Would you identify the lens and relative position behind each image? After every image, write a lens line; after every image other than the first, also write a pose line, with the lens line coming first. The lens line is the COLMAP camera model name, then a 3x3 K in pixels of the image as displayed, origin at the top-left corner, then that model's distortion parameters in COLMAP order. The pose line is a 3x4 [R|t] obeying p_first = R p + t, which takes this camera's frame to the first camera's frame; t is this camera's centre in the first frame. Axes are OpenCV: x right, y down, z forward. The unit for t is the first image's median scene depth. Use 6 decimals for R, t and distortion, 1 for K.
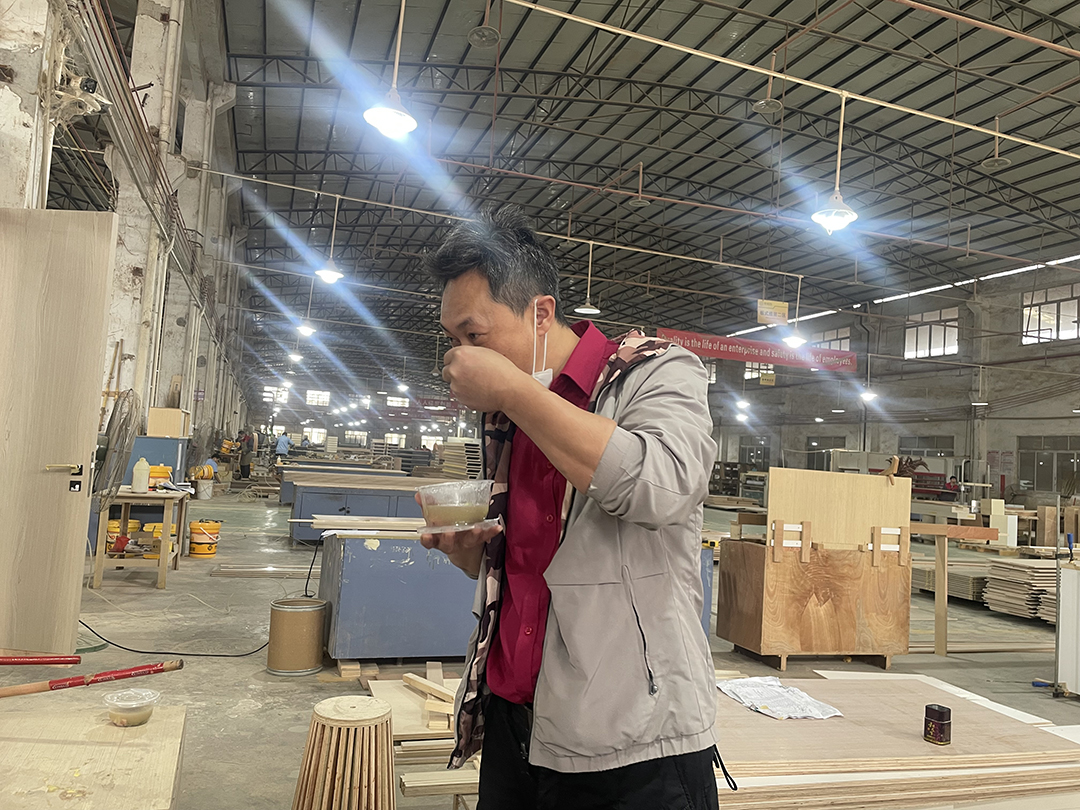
lens RADIAL K [[816.7, 0, 540.8], [0, 816.7, 405.6], [0, 0, 1]] dist [0.032023, -0.060955]
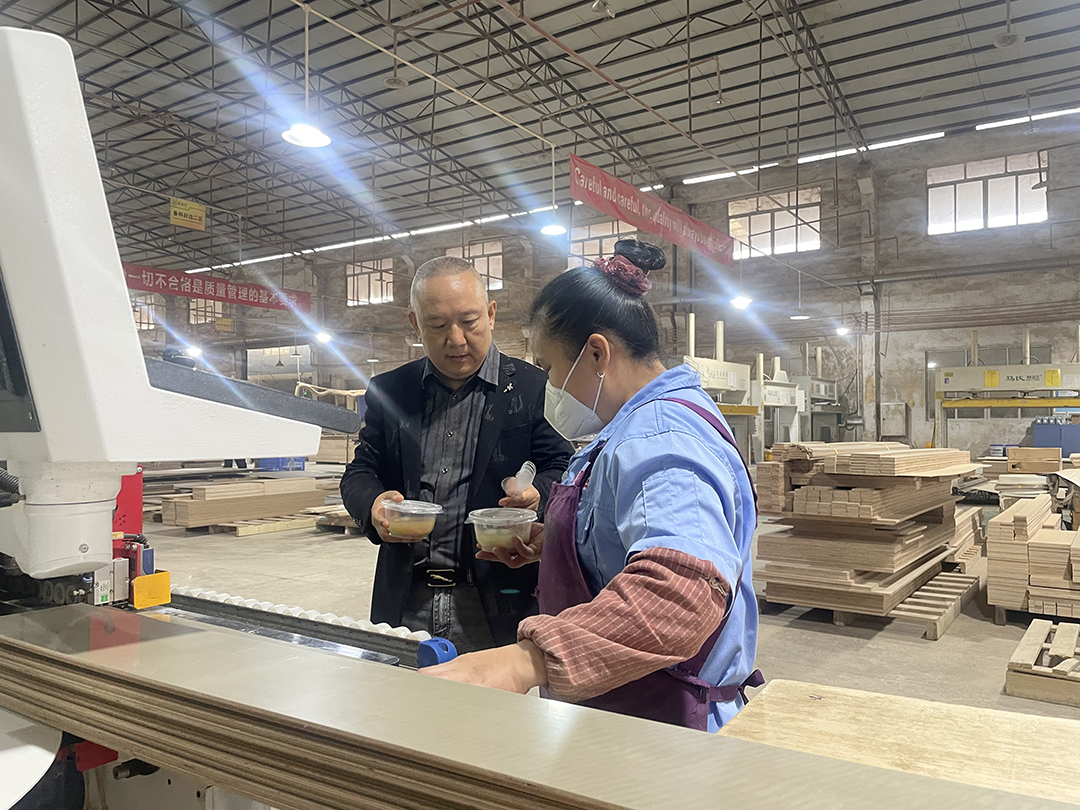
lens RADIAL K [[816.7, 0, 541.3], [0, 816.7, 406.0], [0, 0, 1]] dist [0.032023, -0.060955]
pose [[0.783129, -0.067509, 0.618184, -0.102105], [0.029524, 0.997005, 0.071476, 0.010808], [-0.621158, -0.037724, 0.782777, 0.330274]]
